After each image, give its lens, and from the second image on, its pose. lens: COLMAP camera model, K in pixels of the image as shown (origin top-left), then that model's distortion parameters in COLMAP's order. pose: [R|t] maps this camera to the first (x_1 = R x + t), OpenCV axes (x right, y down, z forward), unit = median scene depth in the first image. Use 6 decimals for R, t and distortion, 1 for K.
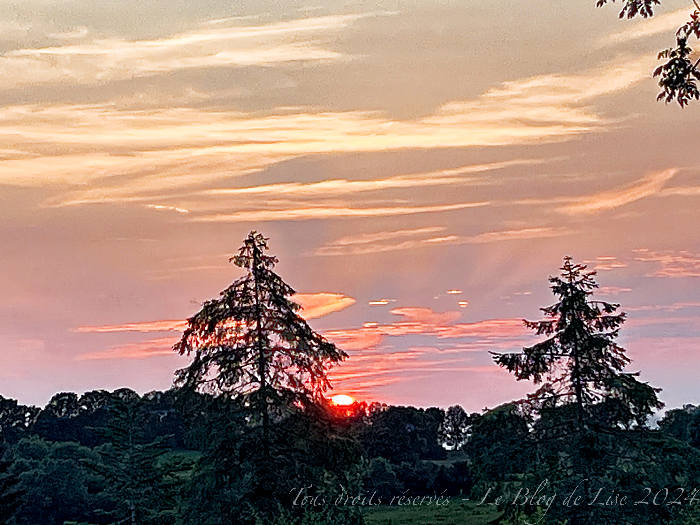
lens RADIAL K [[2656.0, 0, 350.0], [0, 2656.0, 262.5], [0, 0, 1]] dist [0.155276, 2.307730]
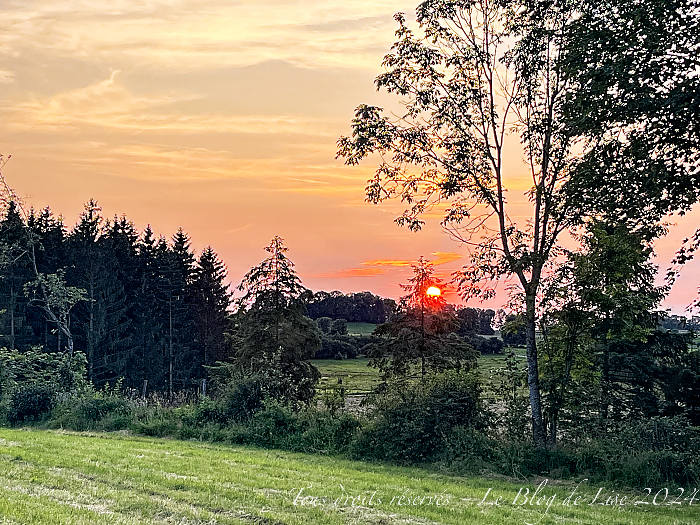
lens RADIAL K [[1350.7, 0, 350.0], [0, 1350.7, 262.5], [0, 0, 1]] dist [0.146106, -0.044942]
pose [[0.993436, 0.055006, -0.100299, 0.134523], [-0.052197, 0.998174, 0.030414, -0.026664], [0.101789, -0.024979, 0.994492, -0.083038]]
